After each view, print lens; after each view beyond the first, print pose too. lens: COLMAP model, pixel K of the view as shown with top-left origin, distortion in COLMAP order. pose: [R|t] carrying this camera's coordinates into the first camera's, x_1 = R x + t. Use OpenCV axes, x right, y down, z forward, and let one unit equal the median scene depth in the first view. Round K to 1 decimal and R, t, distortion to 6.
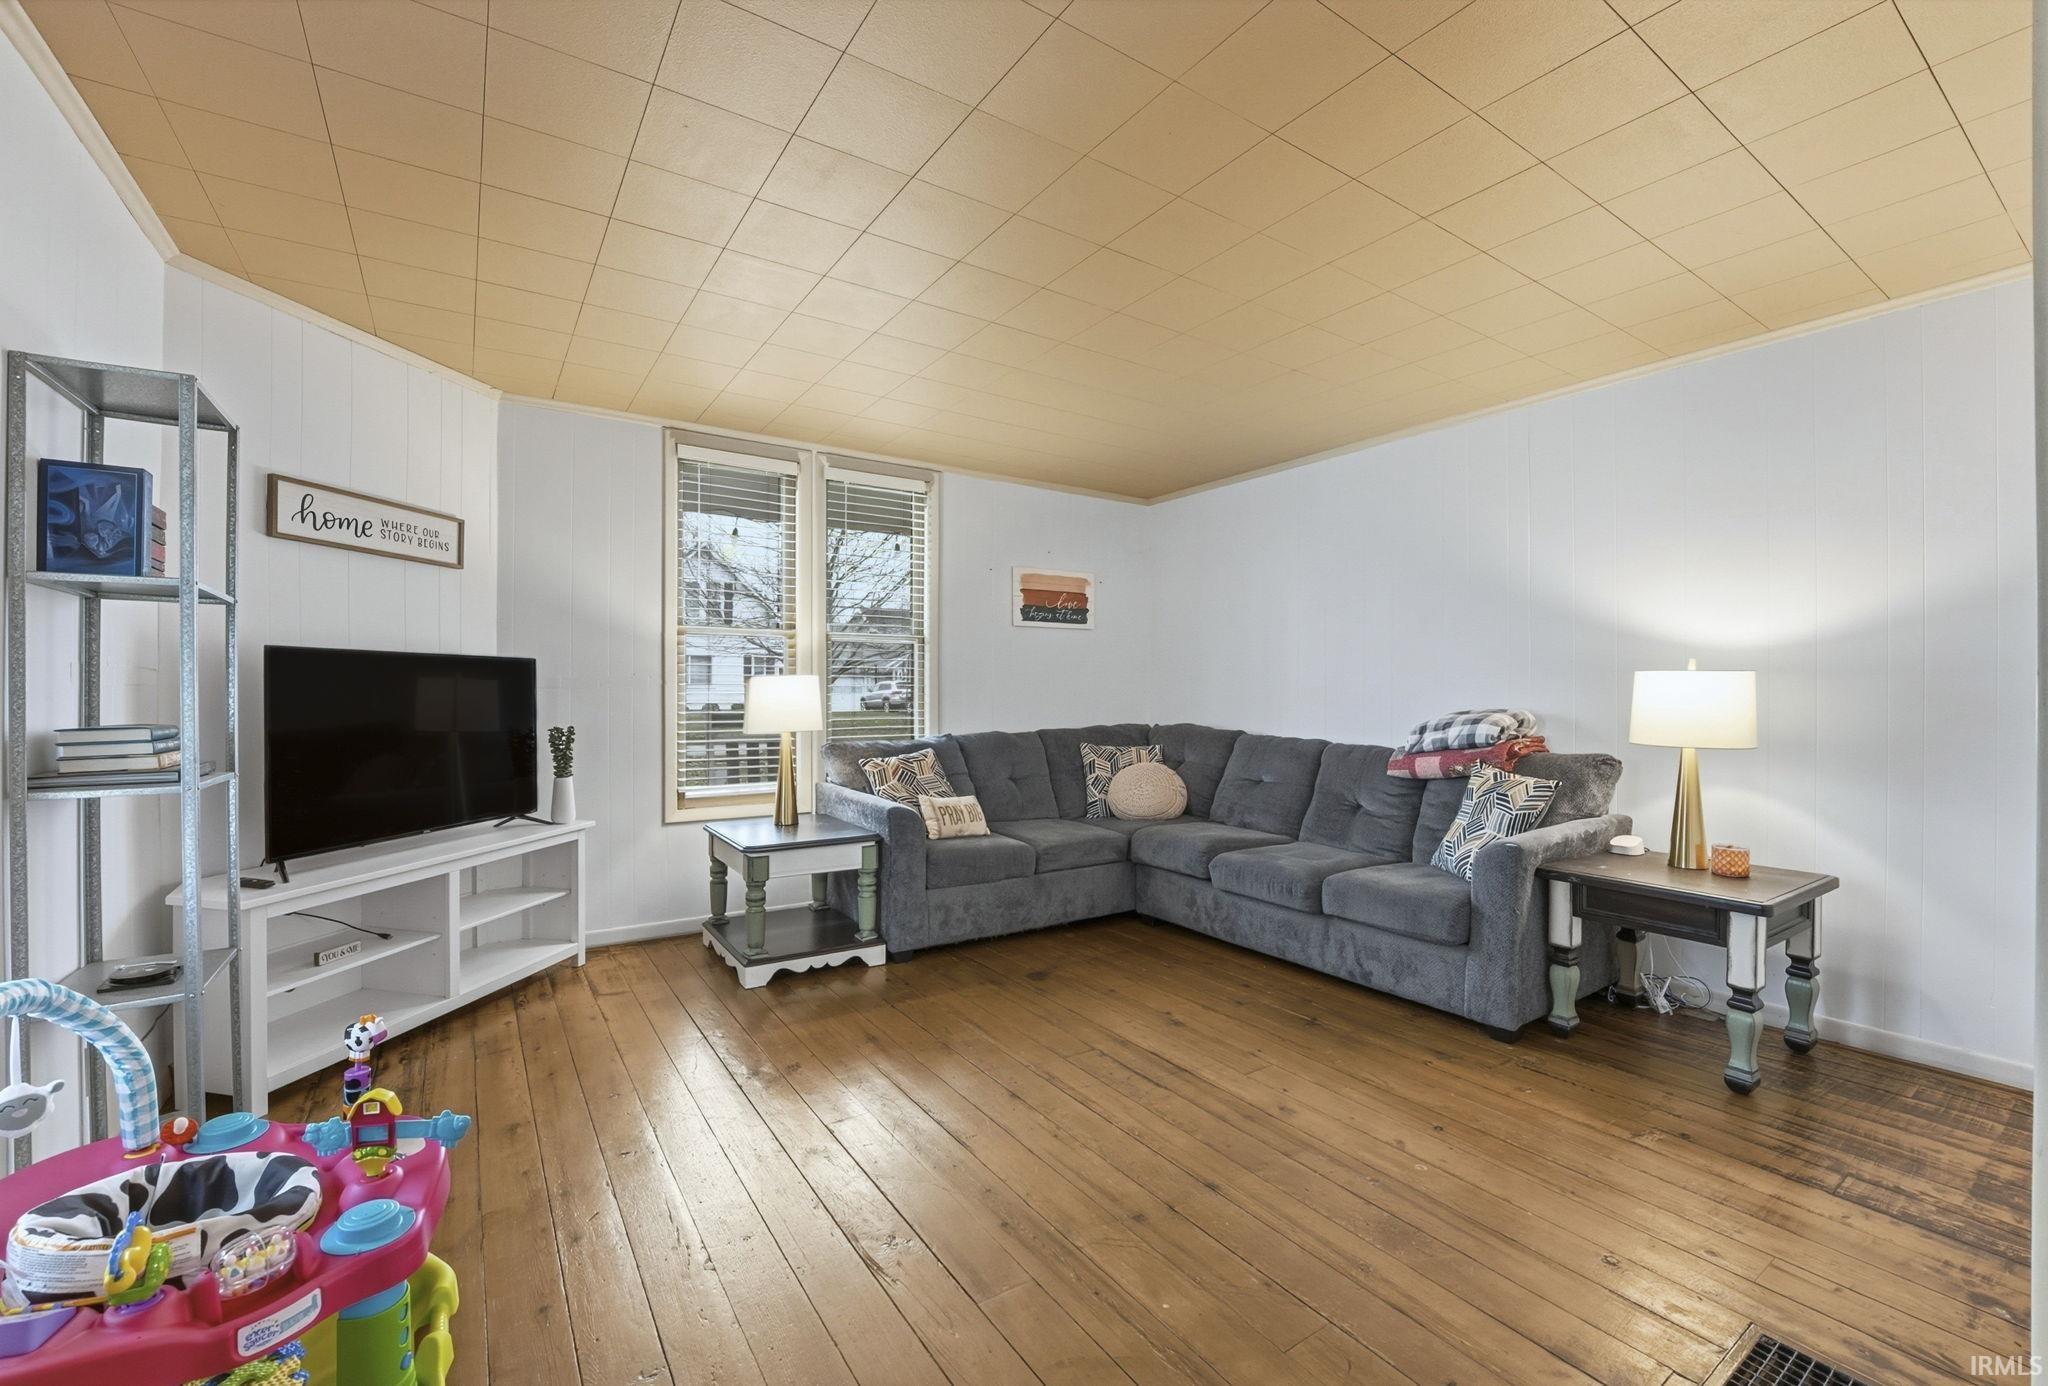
lens RADIAL K [[851.3, 0, 1008.0], [0, 851.3, 690.1], [0, 0, 1]] dist [-0.018234, 0.000476]
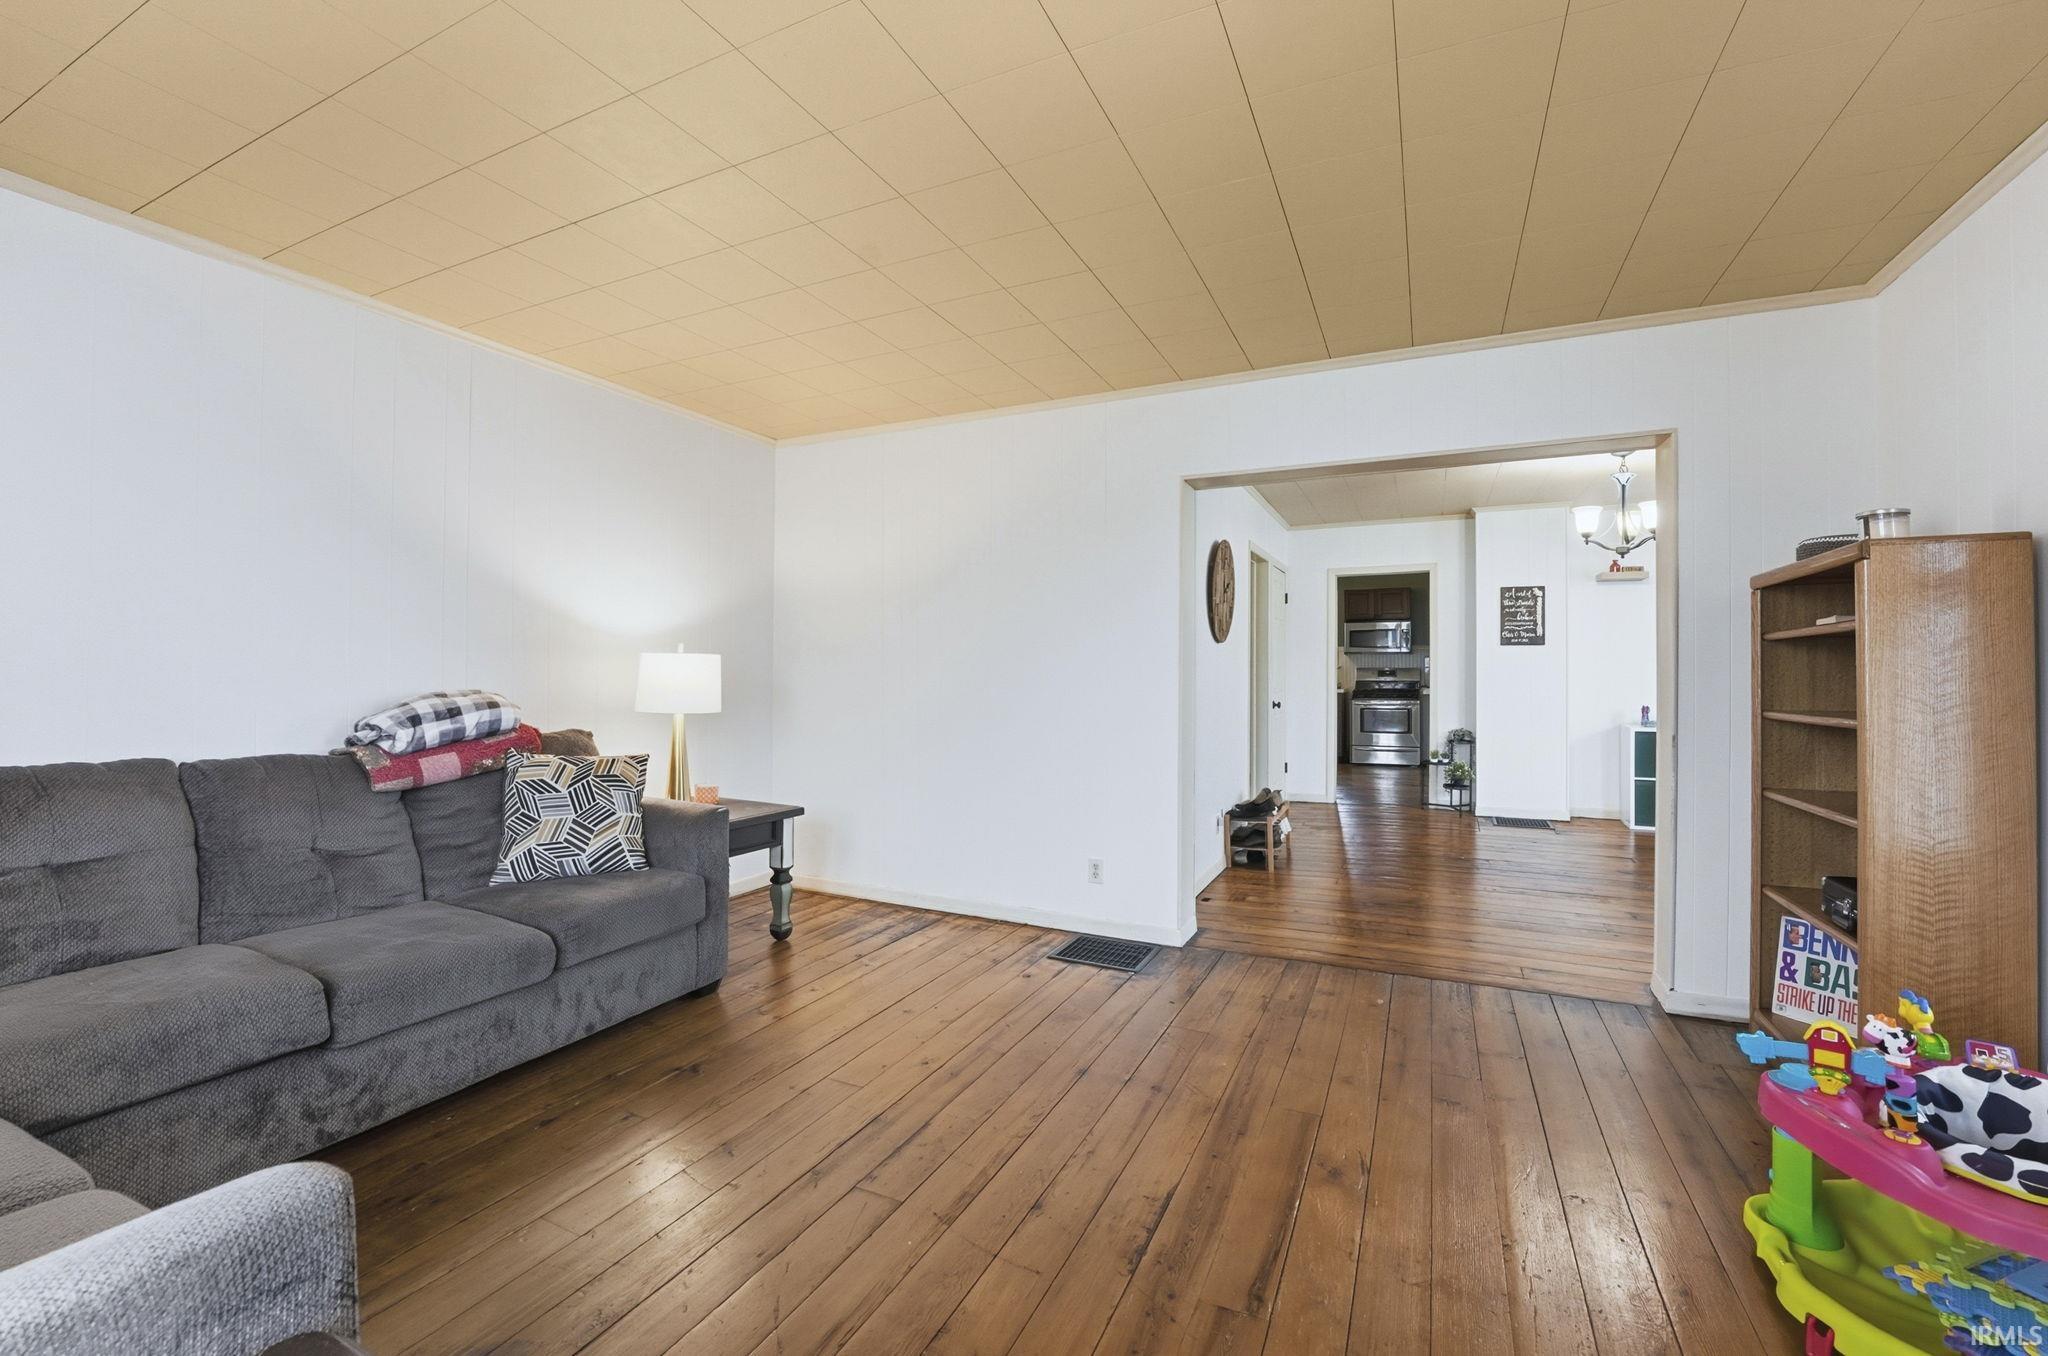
lens RADIAL K [[855.1, 0, 1023.4], [0, 855.1, 677.5], [0, 0, 1]] dist [-0.005023, -0.000322]
pose [[-0.513156, -0.011522, 0.858218, -0.839886], [-0.006138, 0.999934, 0.009755, -0.002615], [-0.858273, -0.000262, -0.513193, 1.843490]]
